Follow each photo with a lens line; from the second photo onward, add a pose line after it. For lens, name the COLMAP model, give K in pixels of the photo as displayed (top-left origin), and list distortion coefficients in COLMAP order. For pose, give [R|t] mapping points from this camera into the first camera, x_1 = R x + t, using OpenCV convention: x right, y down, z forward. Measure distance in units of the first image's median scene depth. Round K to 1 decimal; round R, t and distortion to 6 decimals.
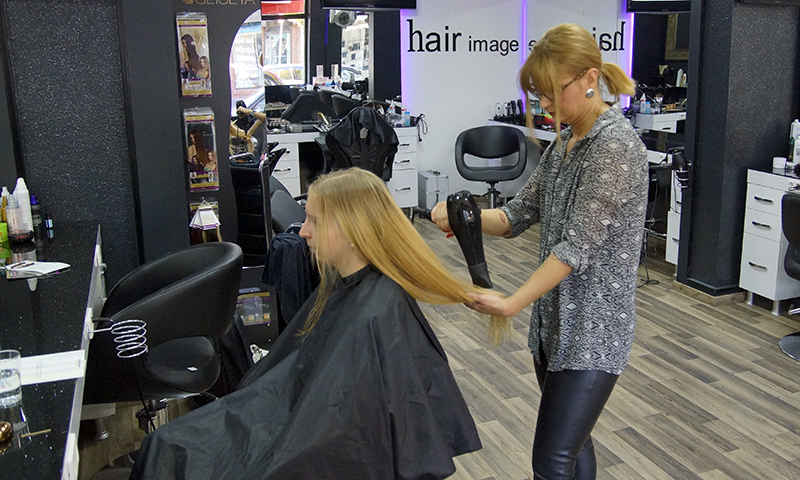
lens RADIAL K [[816.2, 0, 399.6], [0, 816.2, 216.5], [0, 0, 1]] dist [-0.012486, 0.268709]
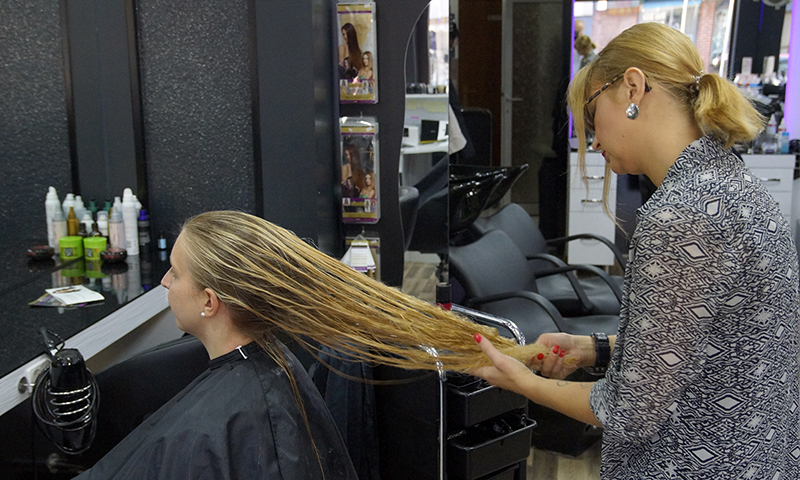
lens RADIAL K [[1034.6, 0, 400.0], [0, 1034.6, 240.0], [0, 0, 1]] dist [0.111457, 0.016701]
pose [[0.877104, 0.108262, -0.467940, 0.270335], [-0.110330, 0.993627, 0.023082, -0.043261], [0.467457, 0.031383, 0.883459, 0.142961]]
